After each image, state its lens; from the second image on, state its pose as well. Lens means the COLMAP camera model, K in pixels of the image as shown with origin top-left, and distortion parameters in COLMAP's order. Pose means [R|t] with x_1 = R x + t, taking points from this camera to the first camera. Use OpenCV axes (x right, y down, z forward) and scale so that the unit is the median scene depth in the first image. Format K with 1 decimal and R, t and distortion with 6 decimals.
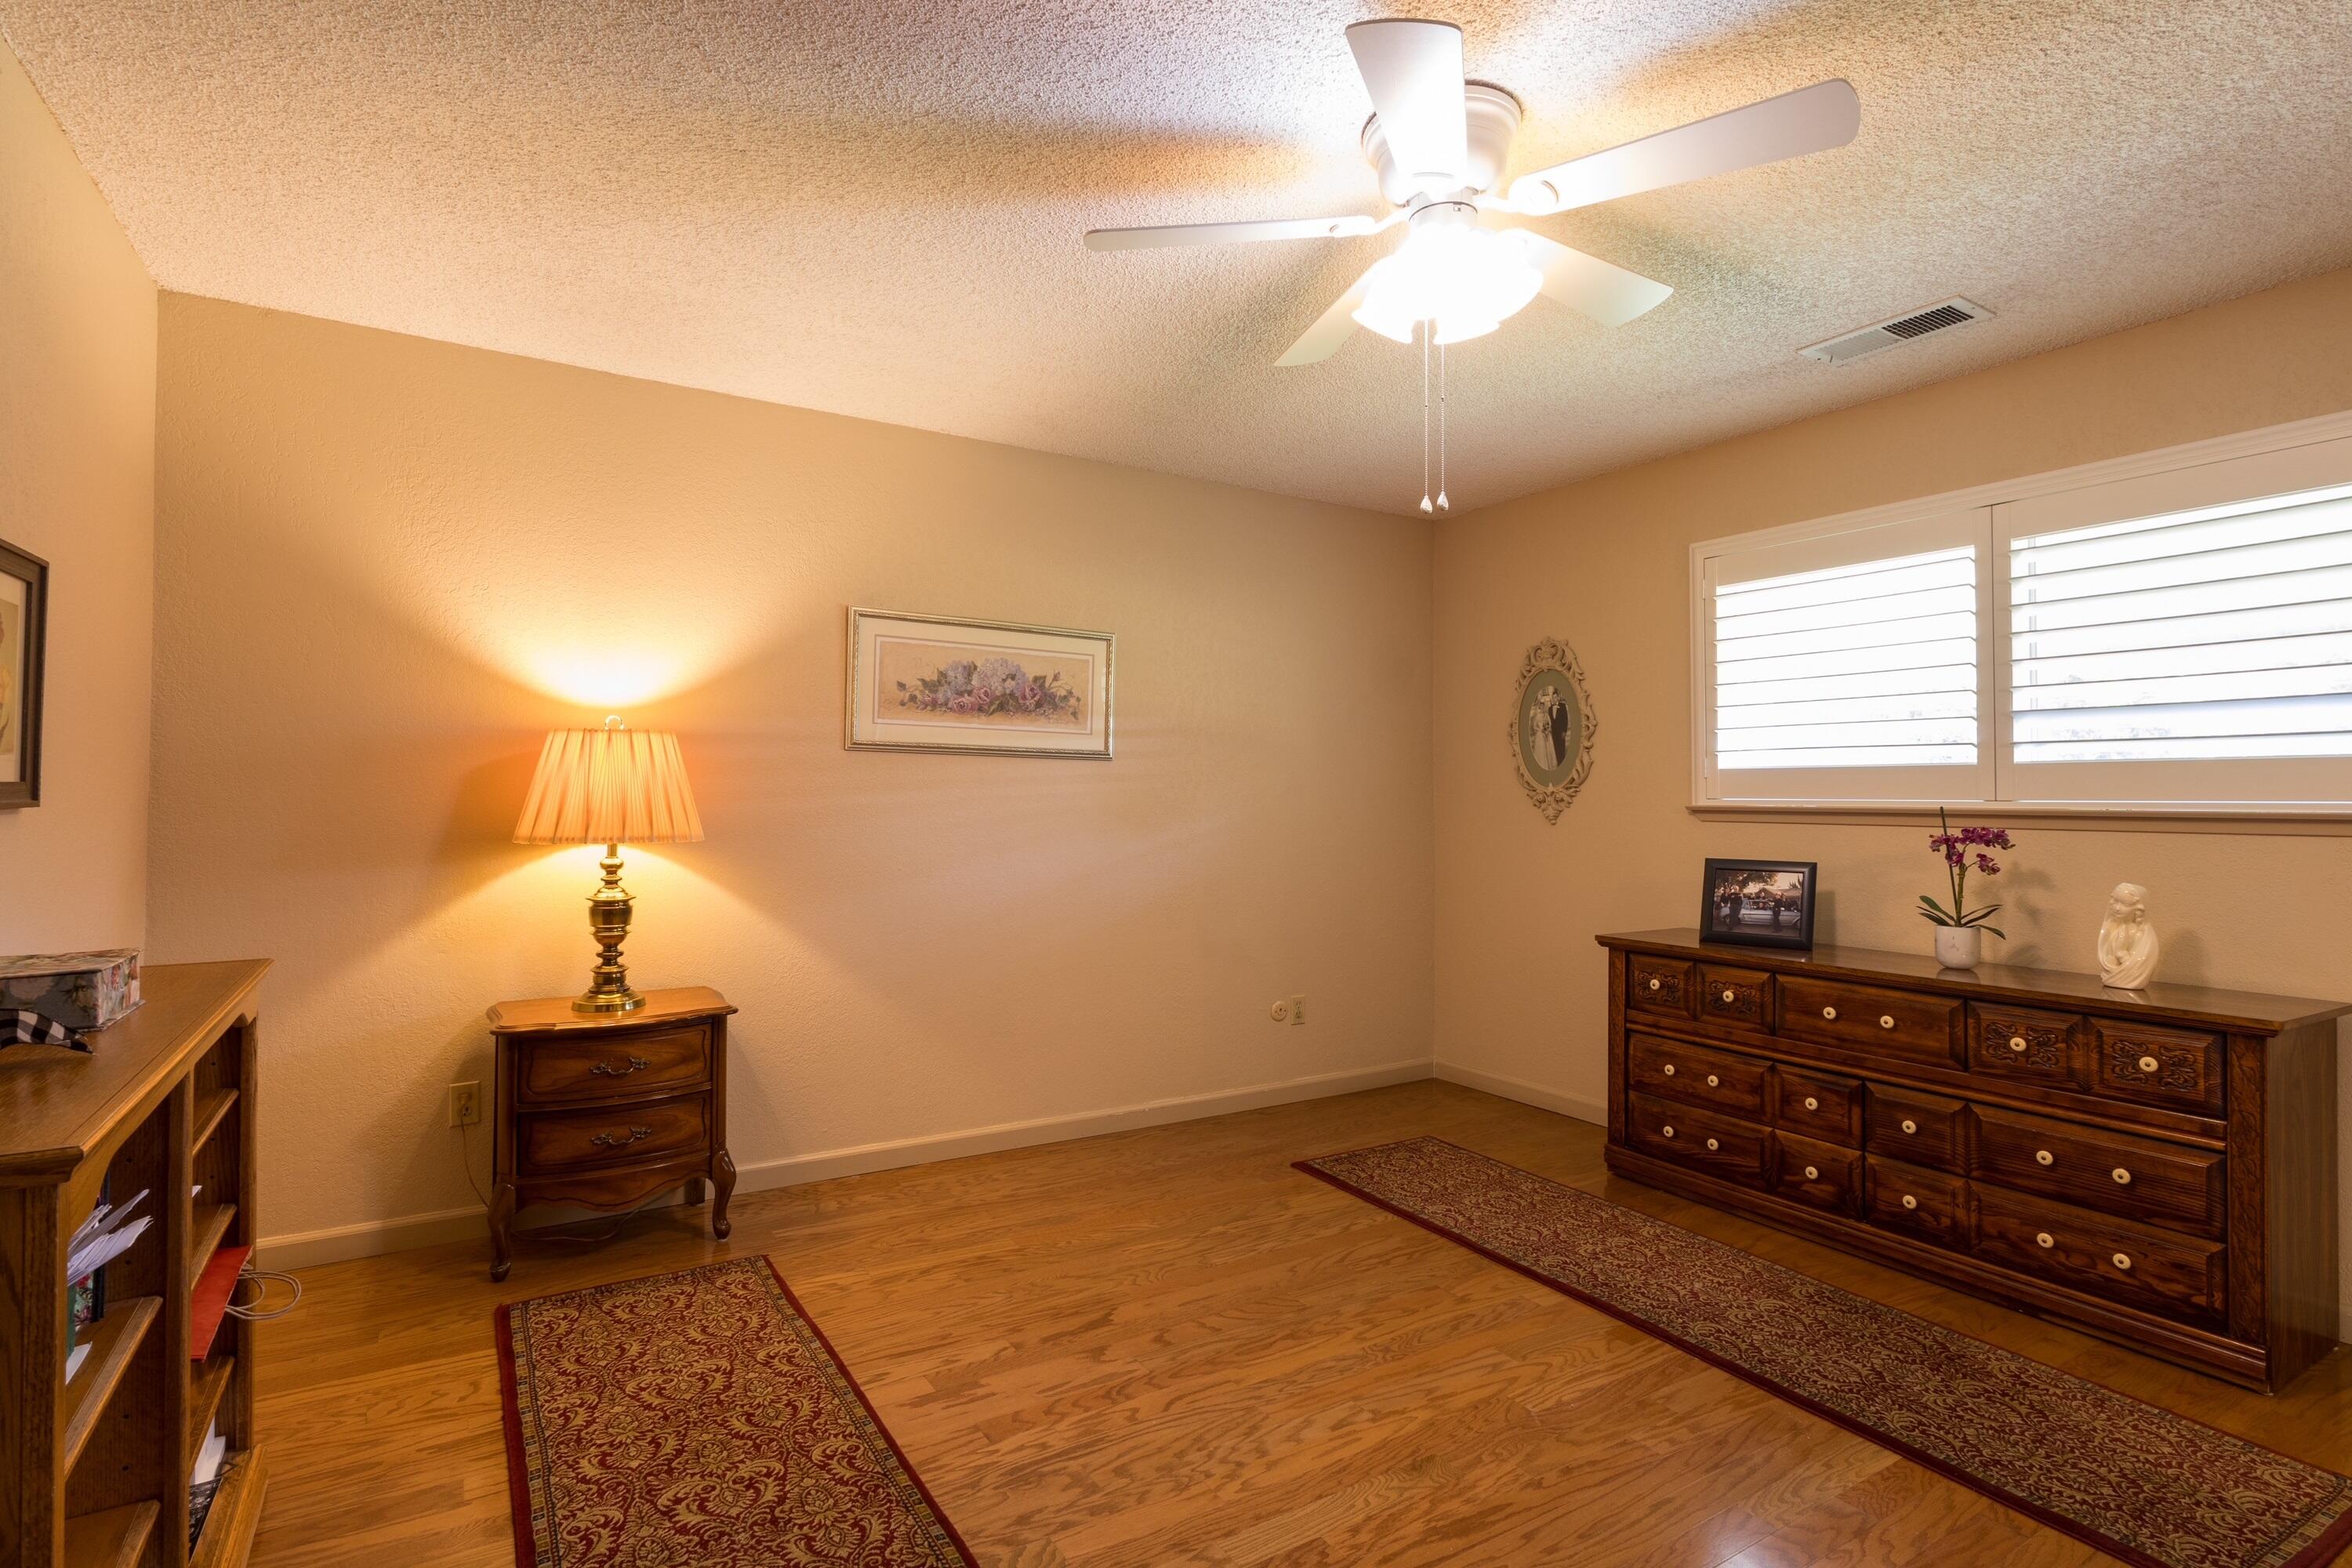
lens RADIAL K [[1146.4, 0, 1178.7], [0, 1146.4, 779.5], [0, 0, 1]] dist [-0.000282, 0.000149]
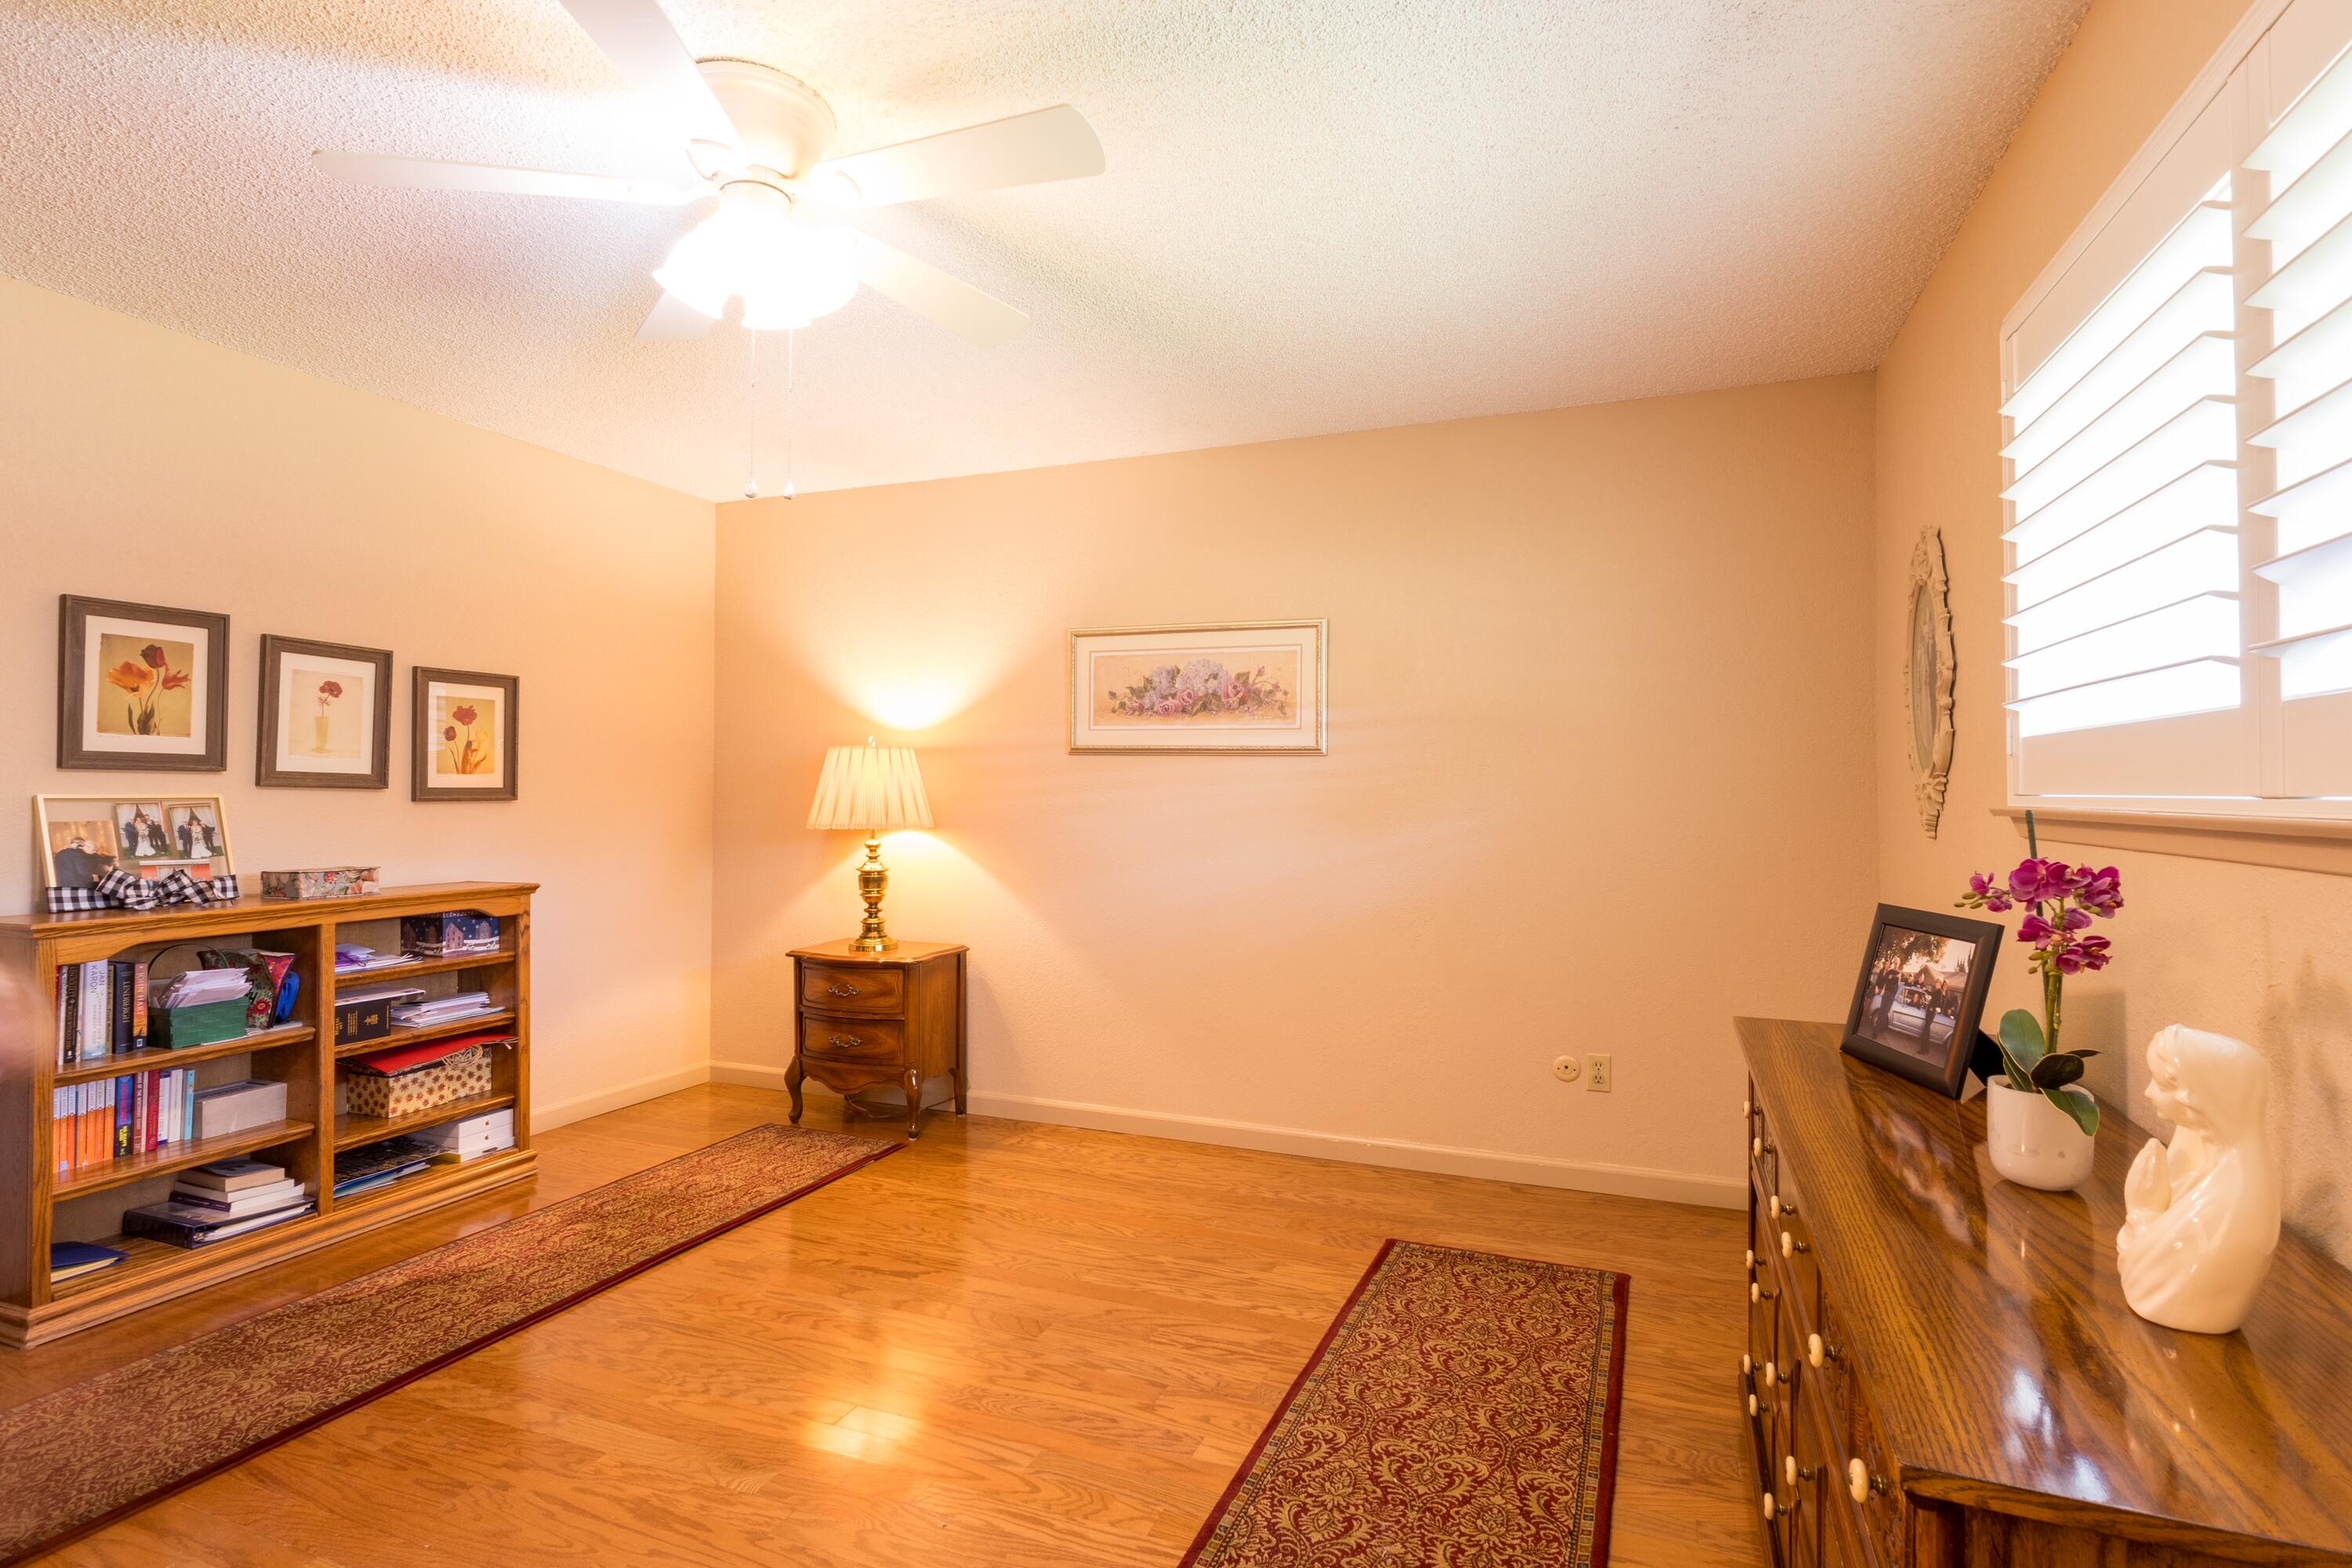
lens RADIAL K [[1158.8, 0, 1173.9], [0, 1158.8, 777.1], [0, 0, 1]] dist [0.025330, 0.000306]
pose [[0.589768, -0.015606, -0.807422, 0.733094], [0.013035, 0.999867, -0.009805, 0.009821], [0.807467, -0.004742, 0.589893, 0.409362]]
